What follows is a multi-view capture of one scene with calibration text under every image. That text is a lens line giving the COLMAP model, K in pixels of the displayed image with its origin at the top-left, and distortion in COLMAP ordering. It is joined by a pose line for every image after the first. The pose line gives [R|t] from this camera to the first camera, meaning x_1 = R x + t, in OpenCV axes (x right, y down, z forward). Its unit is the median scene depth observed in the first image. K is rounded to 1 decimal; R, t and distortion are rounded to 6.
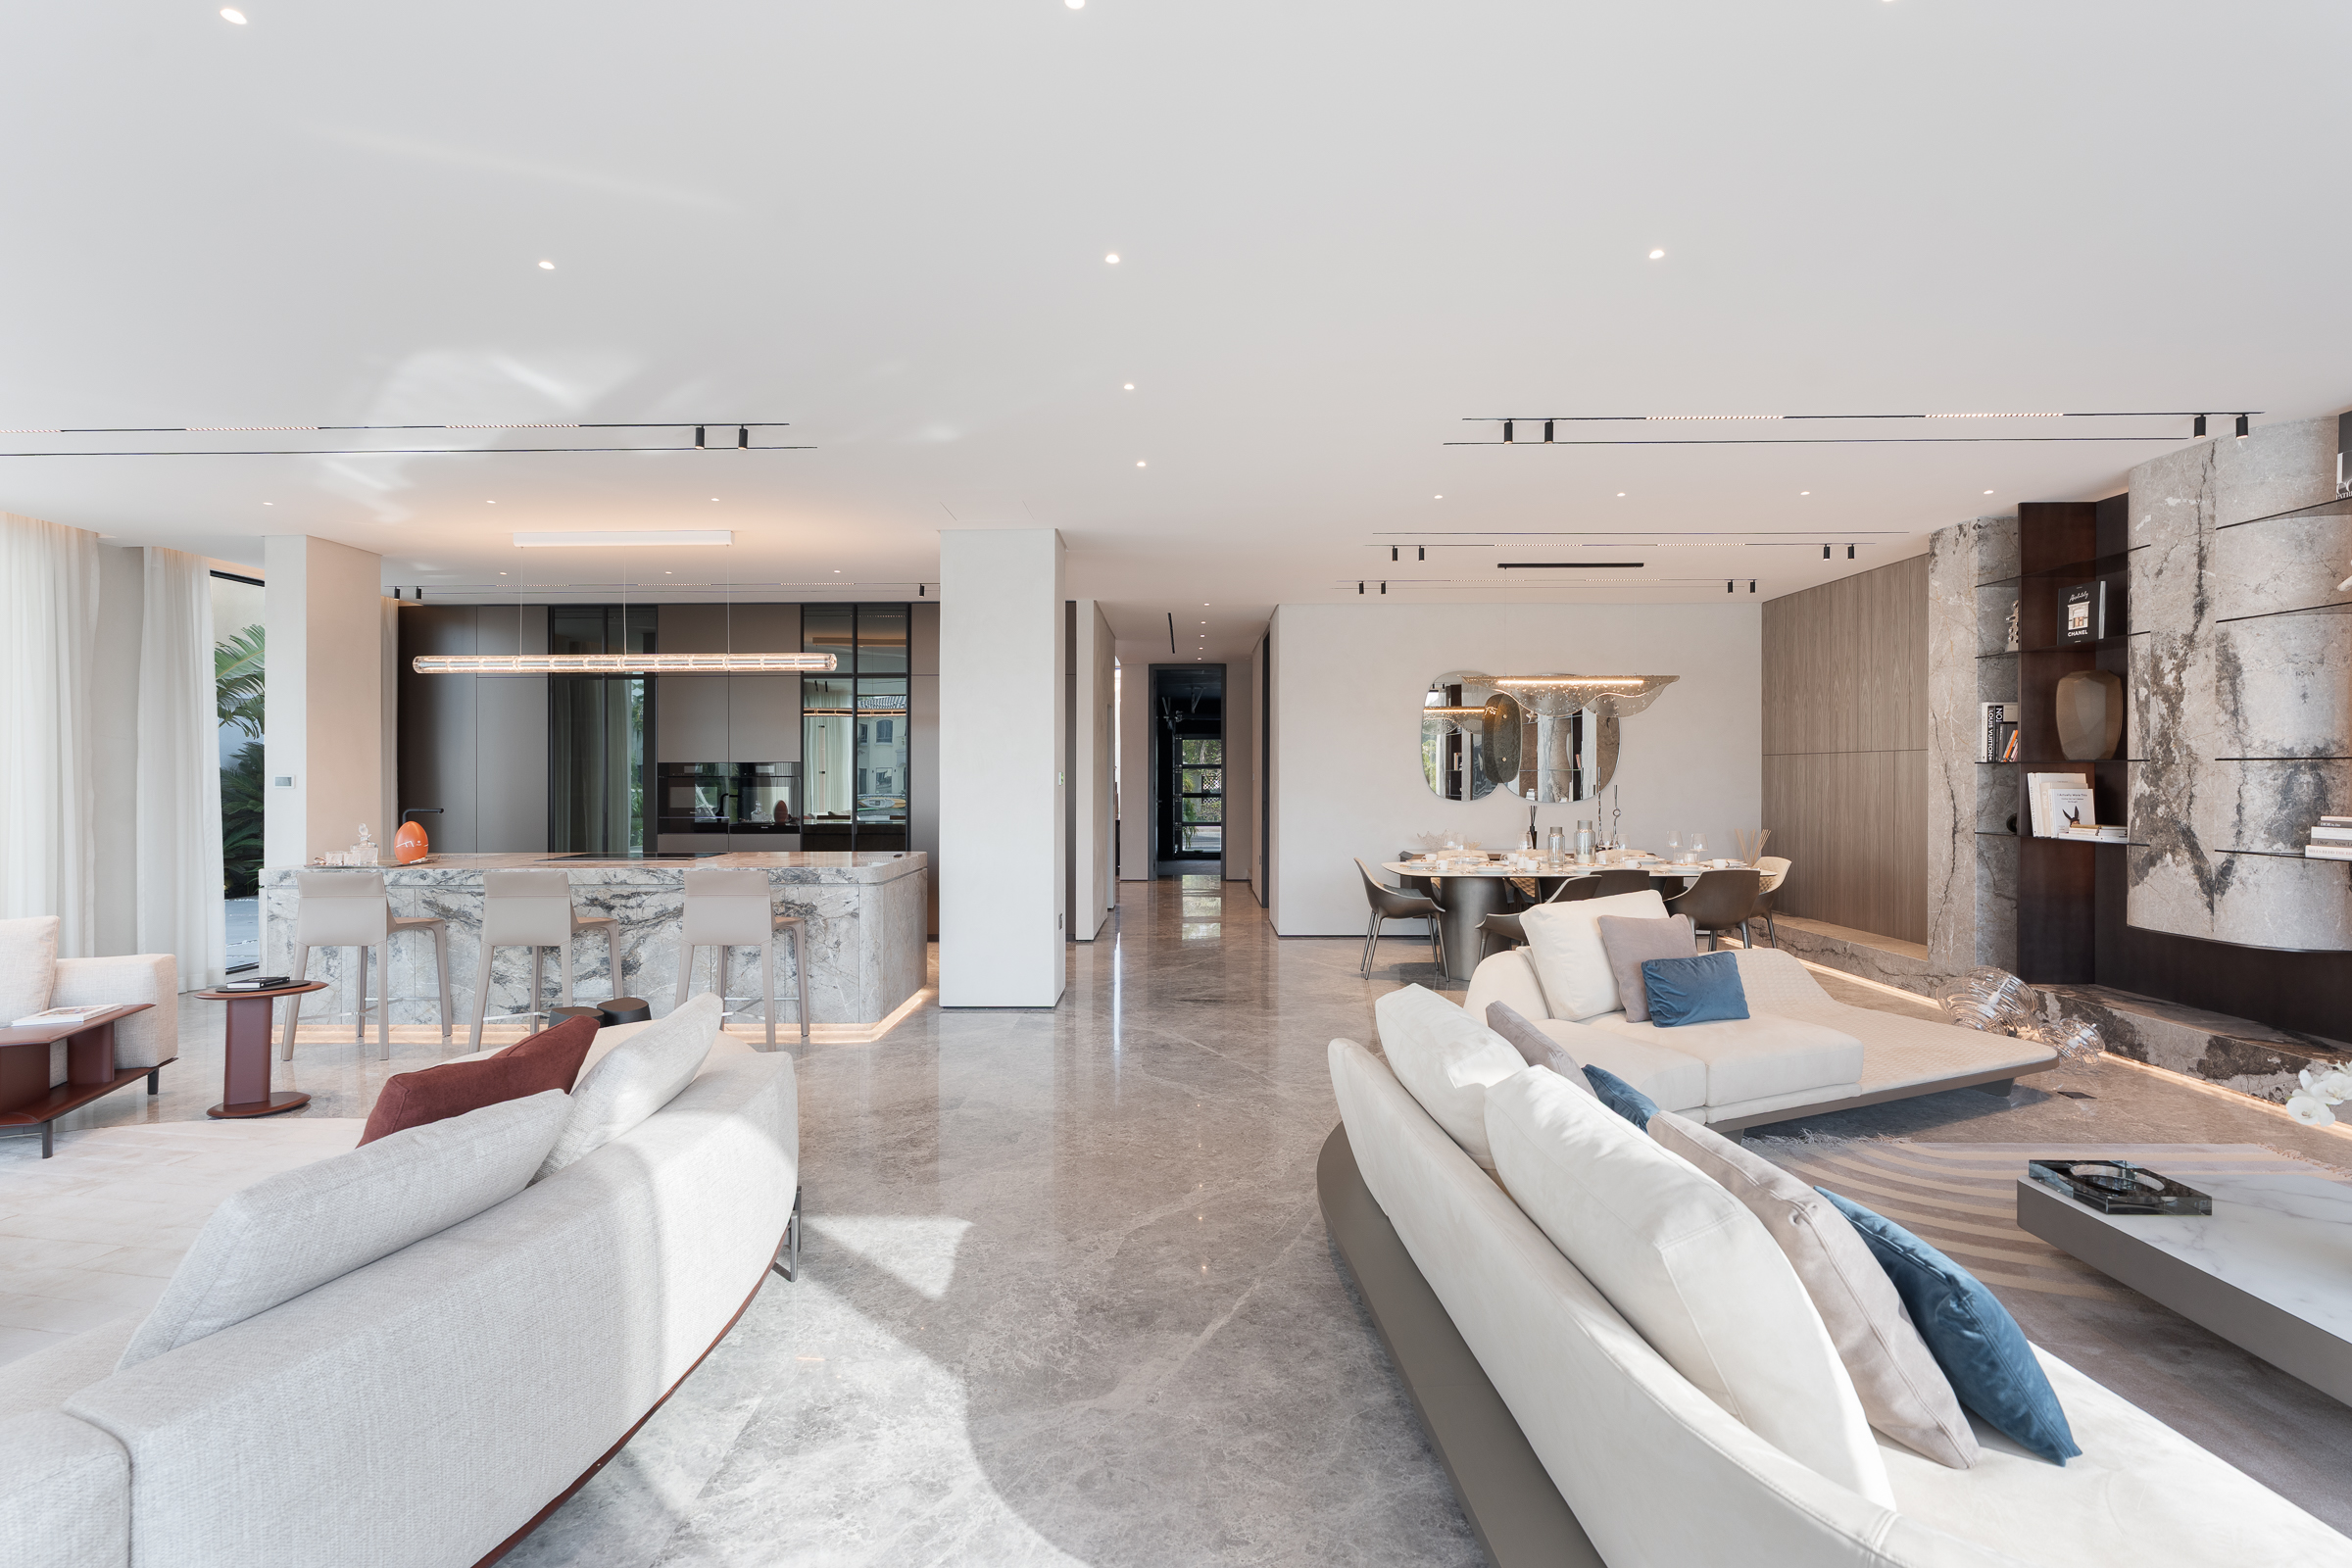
lens RADIAL K [[1066.8, 0, 1181.1], [0, 1066.8, 782.9], [0, 0, 1]] dist [-0.000362, 0.001894]
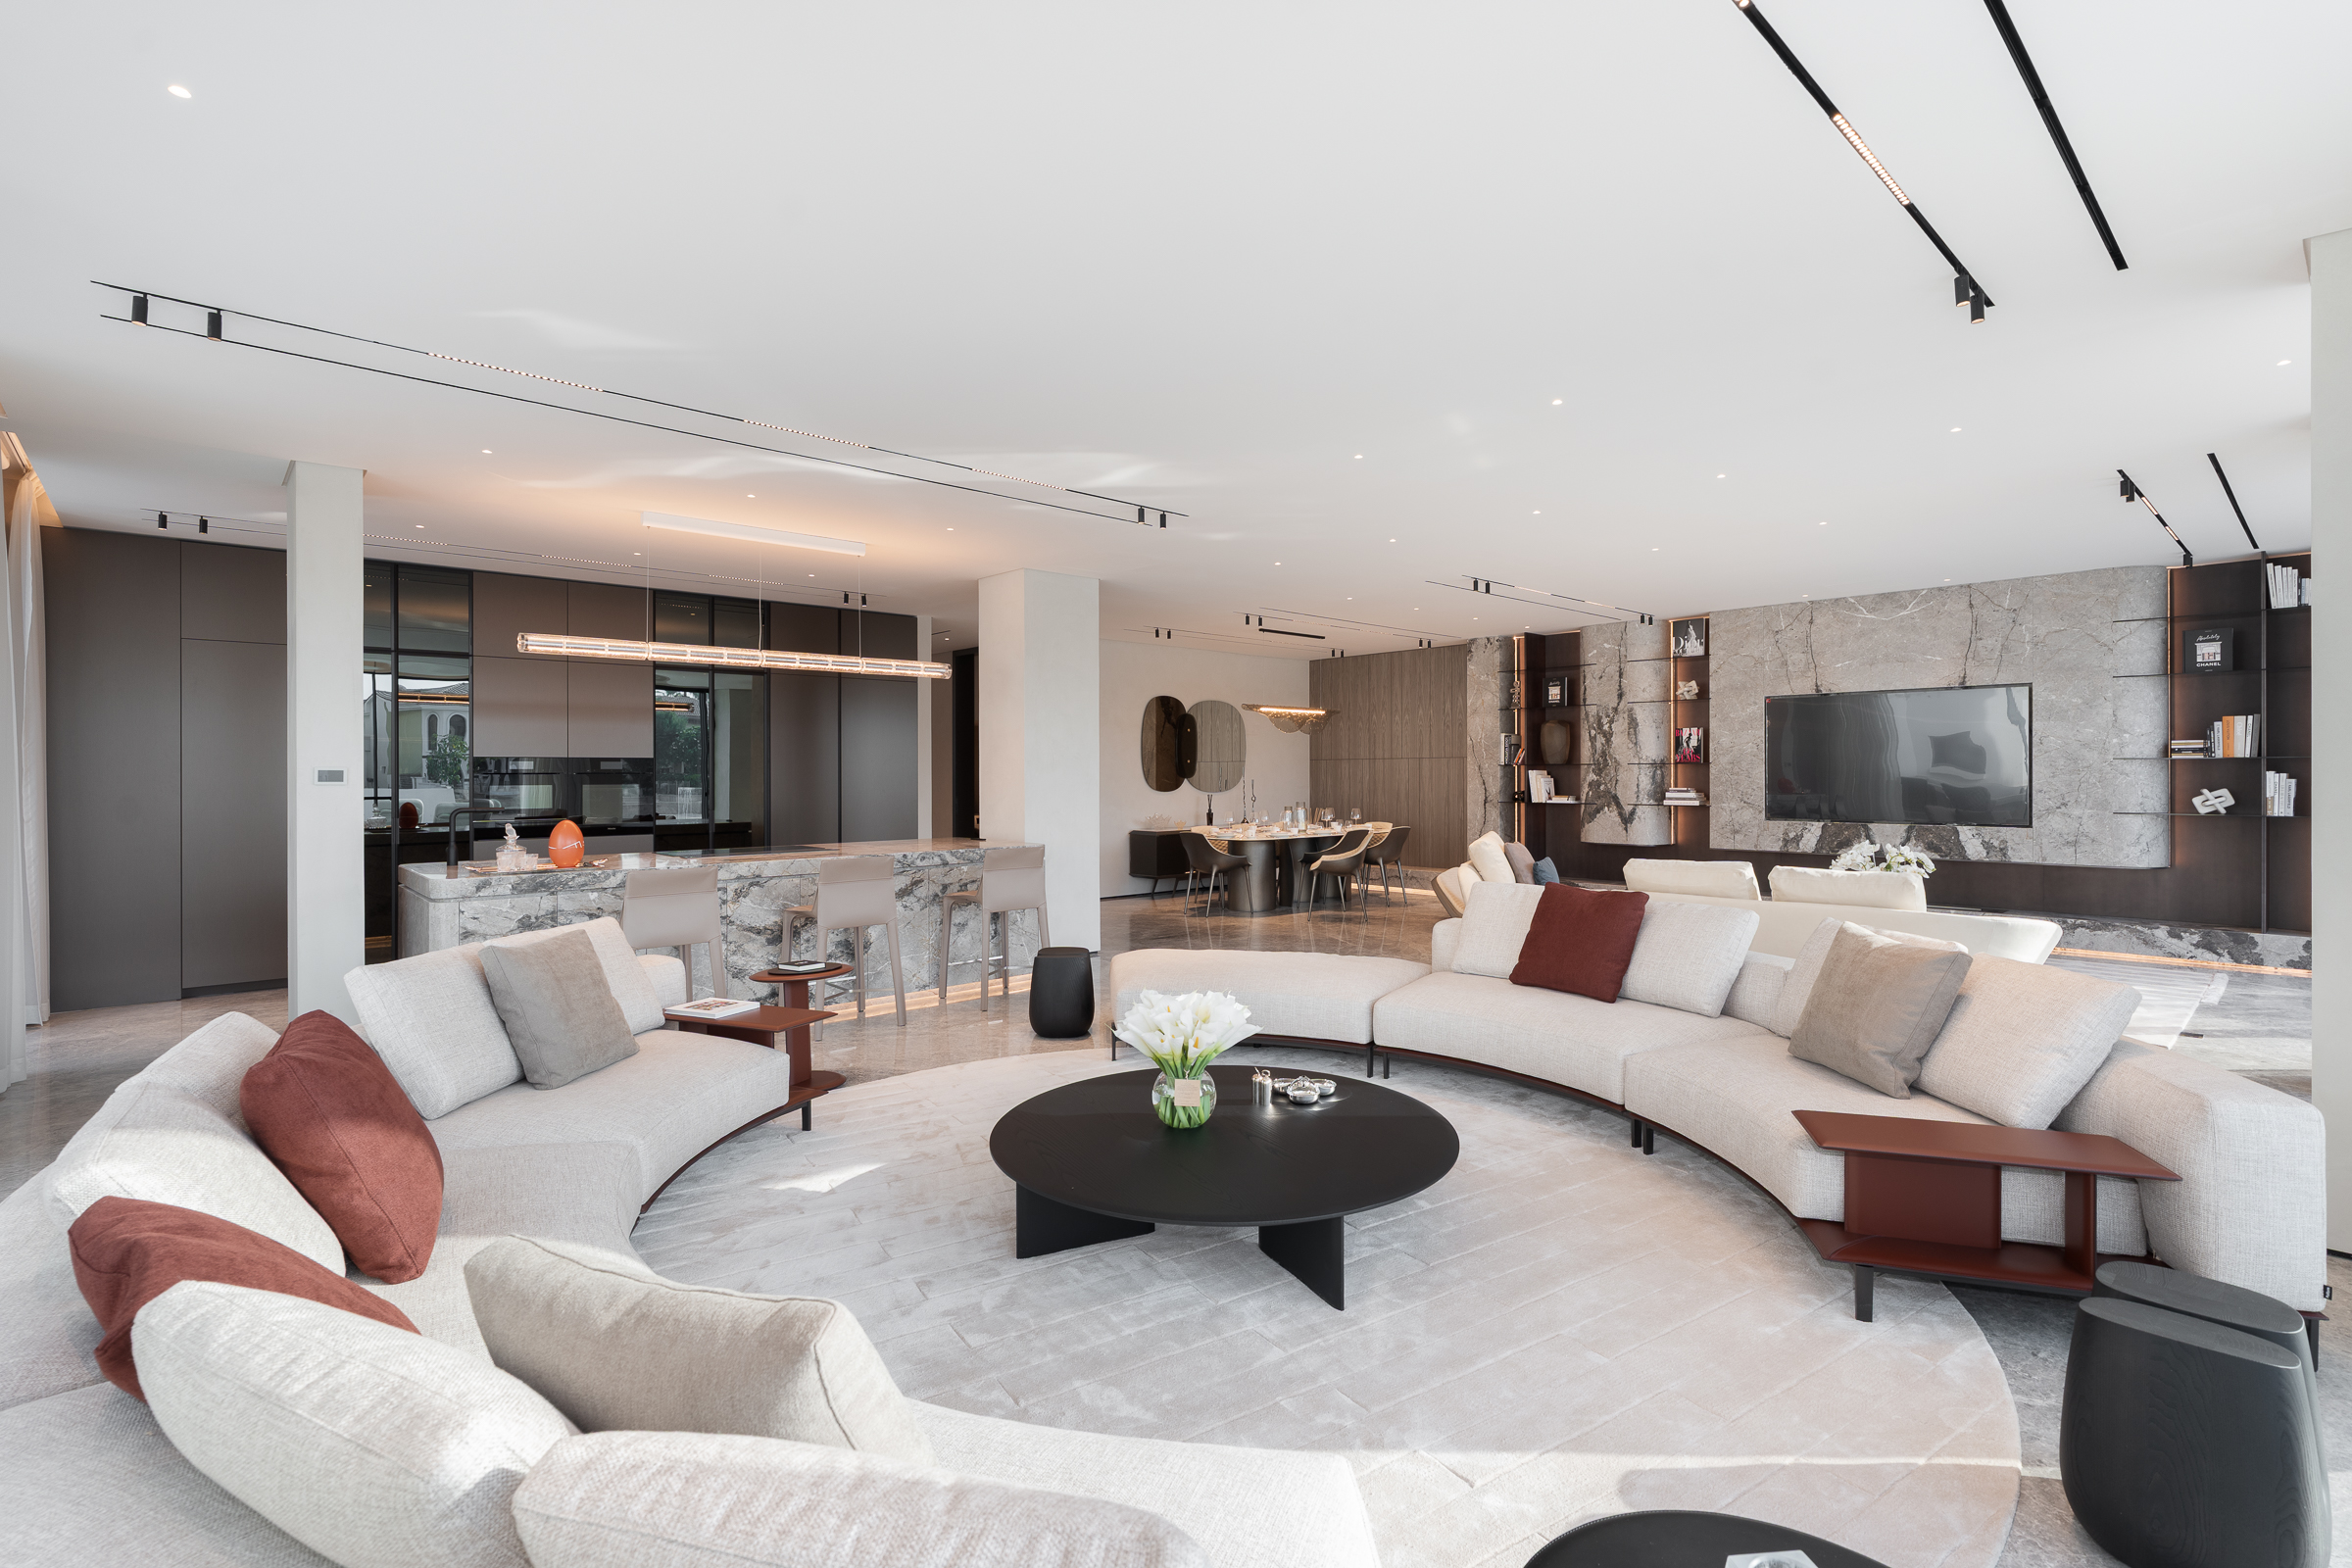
lens RADIAL K [[1066.8, 0, 1183.3], [0, 1066.8, 775.1], [0, 0, 1]] dist [-0.000362, 0.001894]
pose [[0.734815, -0.000339, 0.678268, -1.008722], [0.007332, 0.999945, -0.007444, 0.009427], [-0.678228, 0.010443, 0.734777, -0.012051]]
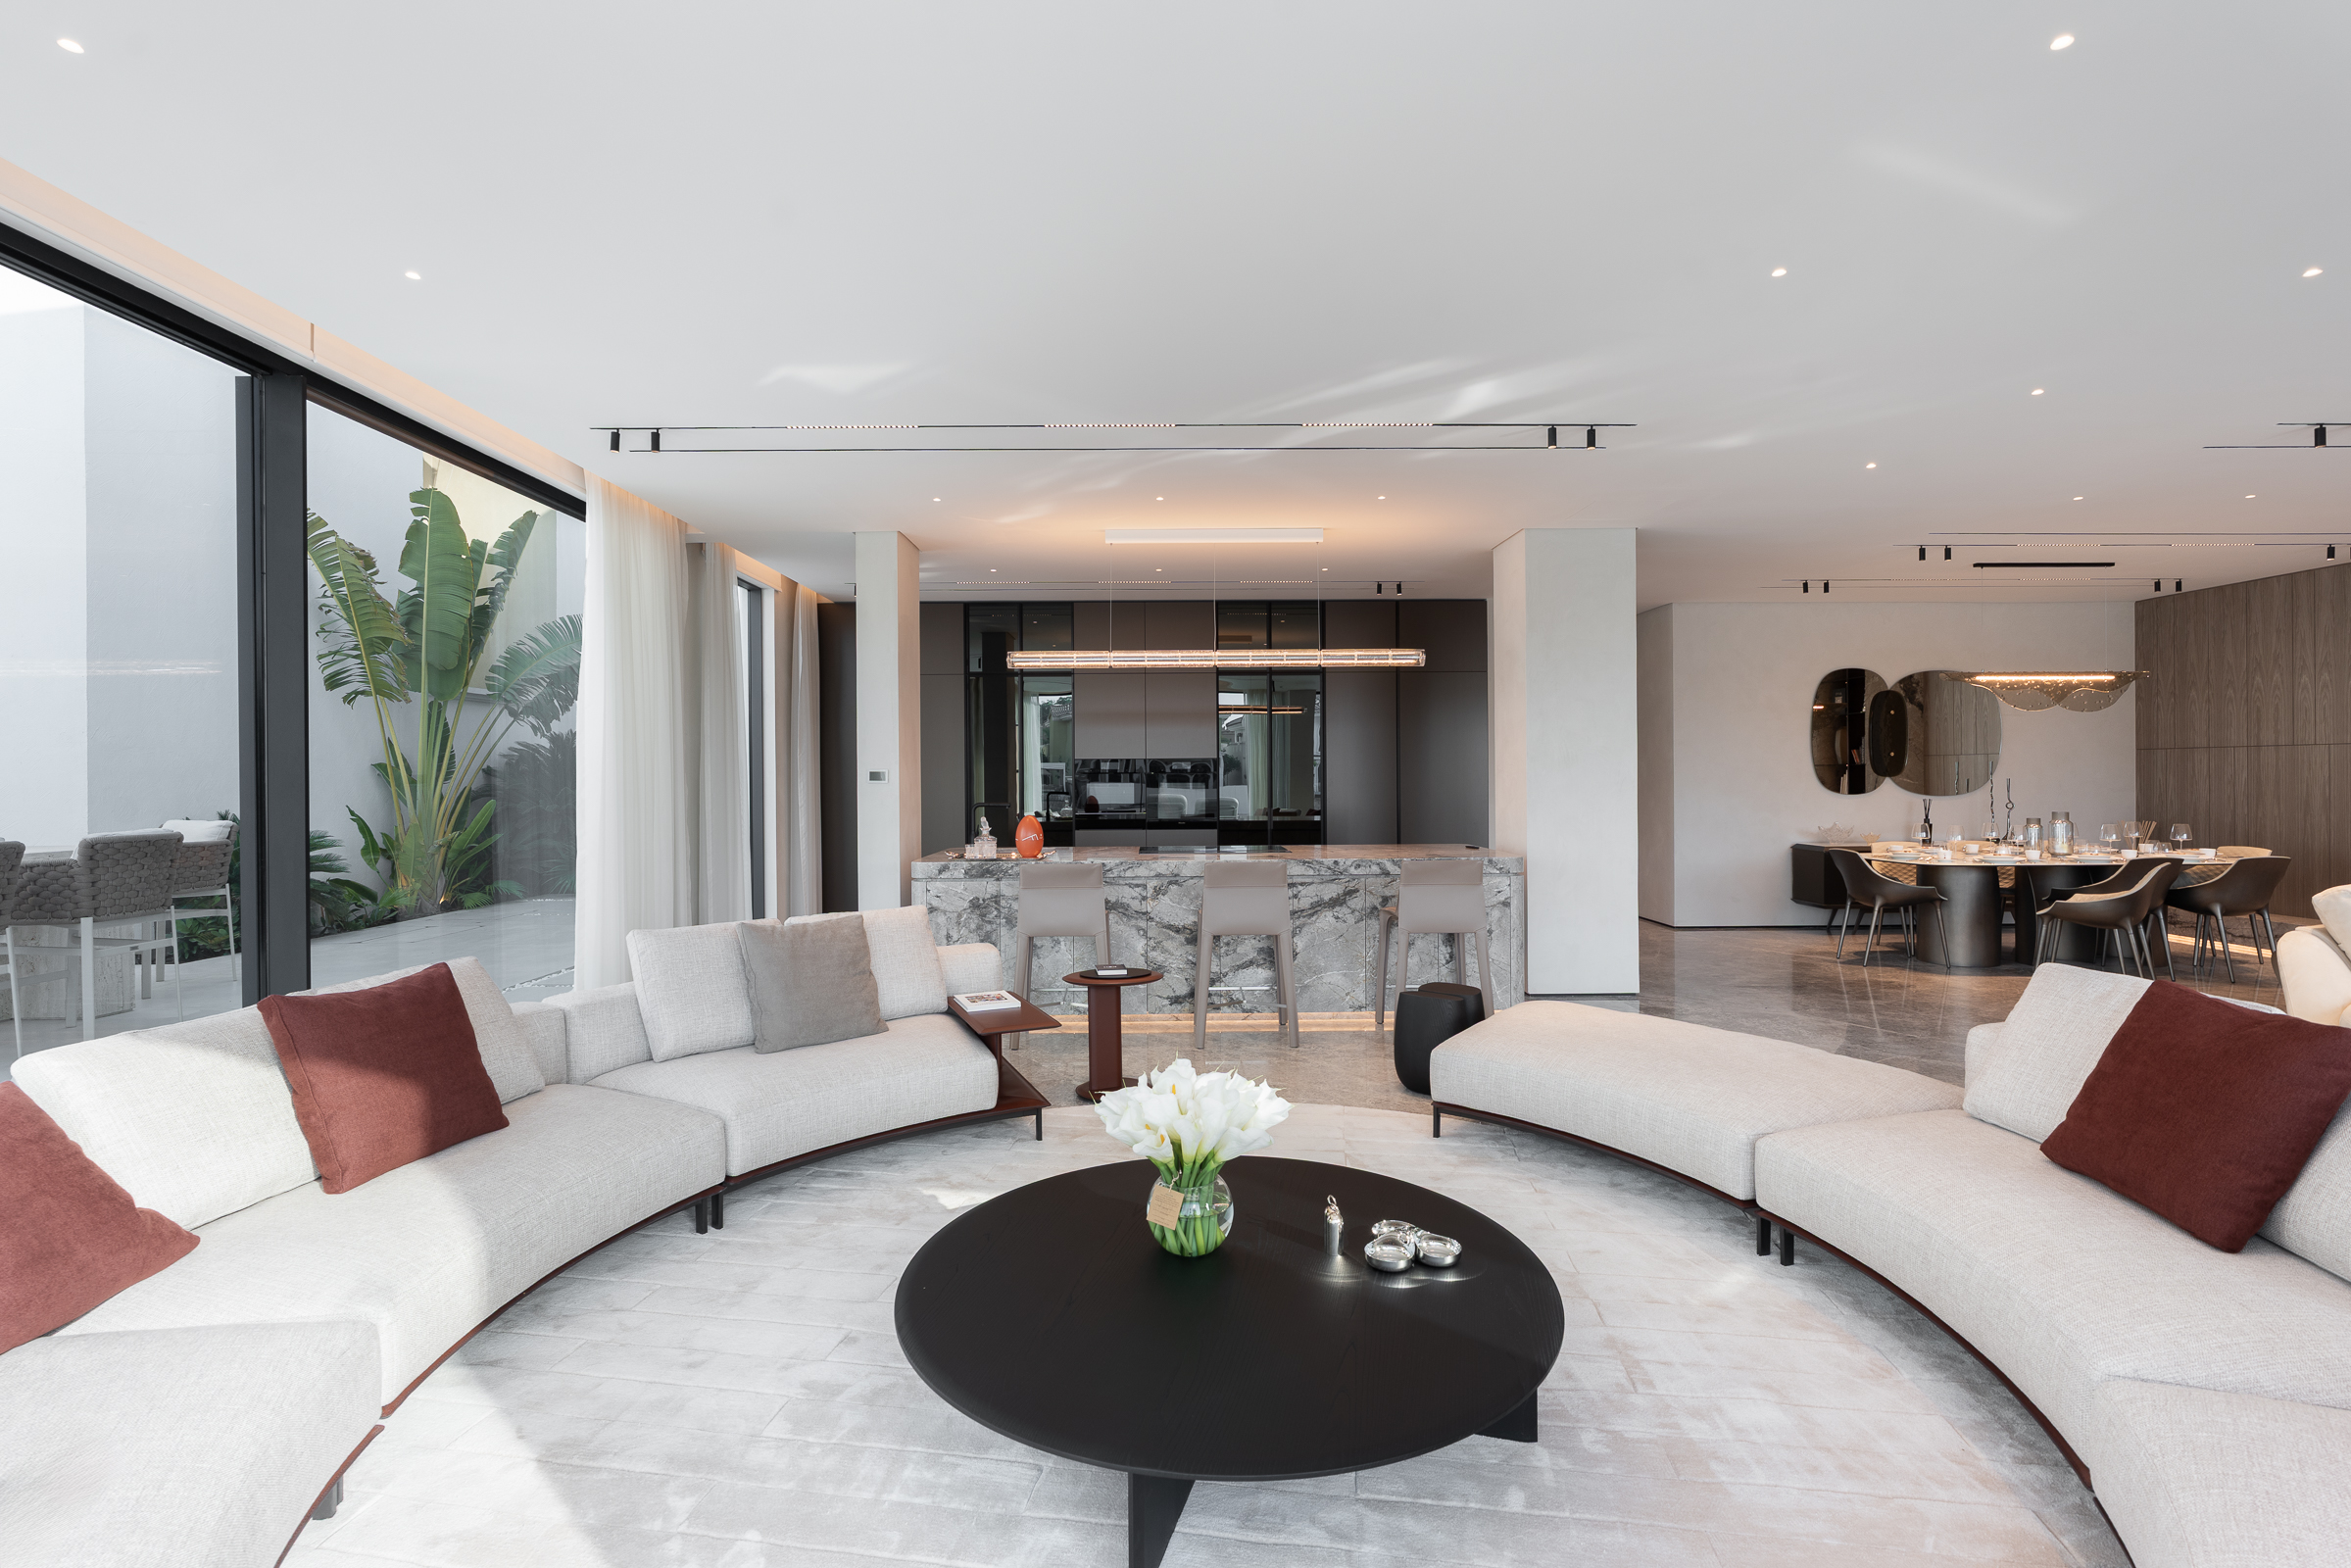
lens RADIAL K [[1066.3, 0, 1186.6], [0, 1066.3, 777.8], [0, 0, 1]] dist [-0.000362, 0.001894]
pose [[0.999671, -0.002670, 0.025504, -0.636987], [0.002821, 0.999979, -0.005900, 0.007840], [-0.025488, 0.005970, 0.999657, -0.015256]]
